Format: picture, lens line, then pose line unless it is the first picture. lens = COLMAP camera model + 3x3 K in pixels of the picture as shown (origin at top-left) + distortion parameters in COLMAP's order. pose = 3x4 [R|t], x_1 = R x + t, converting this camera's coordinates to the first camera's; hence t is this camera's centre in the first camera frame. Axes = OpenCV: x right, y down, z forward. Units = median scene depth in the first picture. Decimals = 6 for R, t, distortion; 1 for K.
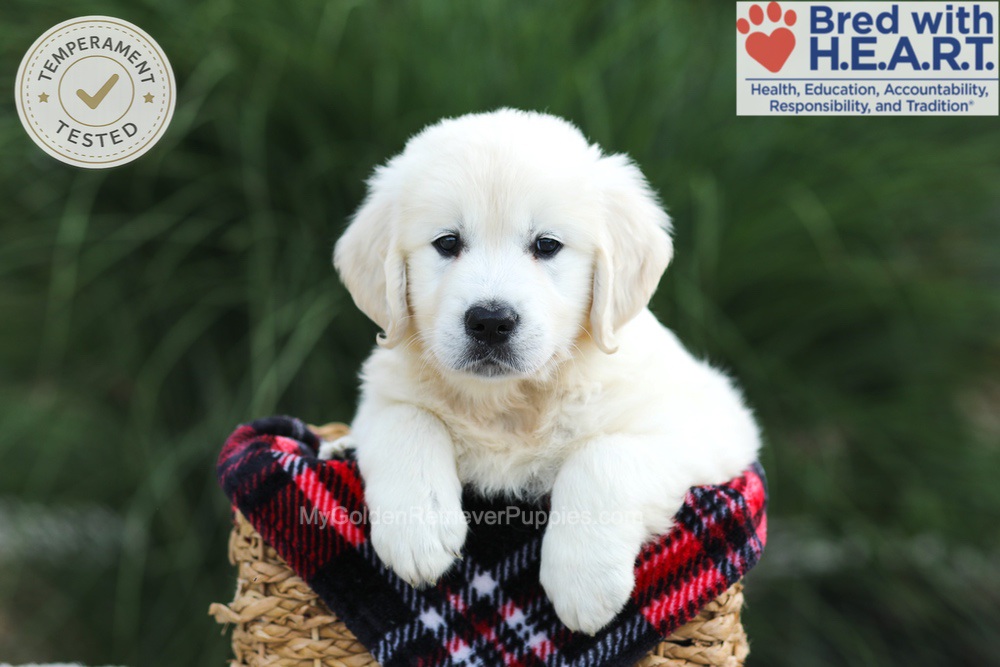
lens RADIAL K [[2774.2, 0, 546.8], [0, 2774.2, 333.0], [0, 0, 1]] dist [0.315231, 1.888633]
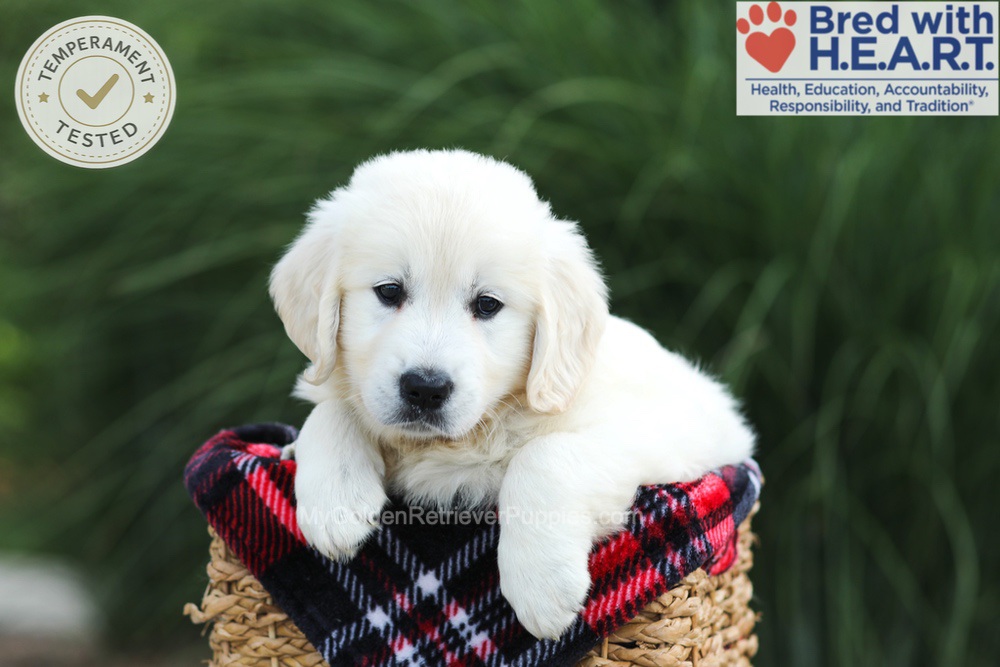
lens RADIAL K [[2774.2, 0, 546.8], [0, 2774.2, 333.0], [0, 0, 1]] dist [0.315231, 1.888633]
pose [[0.978144, -0.010013, -0.207688, 0.227224], [0.001664, 0.999185, -0.040335, 0.040933], [0.207923, 0.039108, 0.977363, 0.029008]]
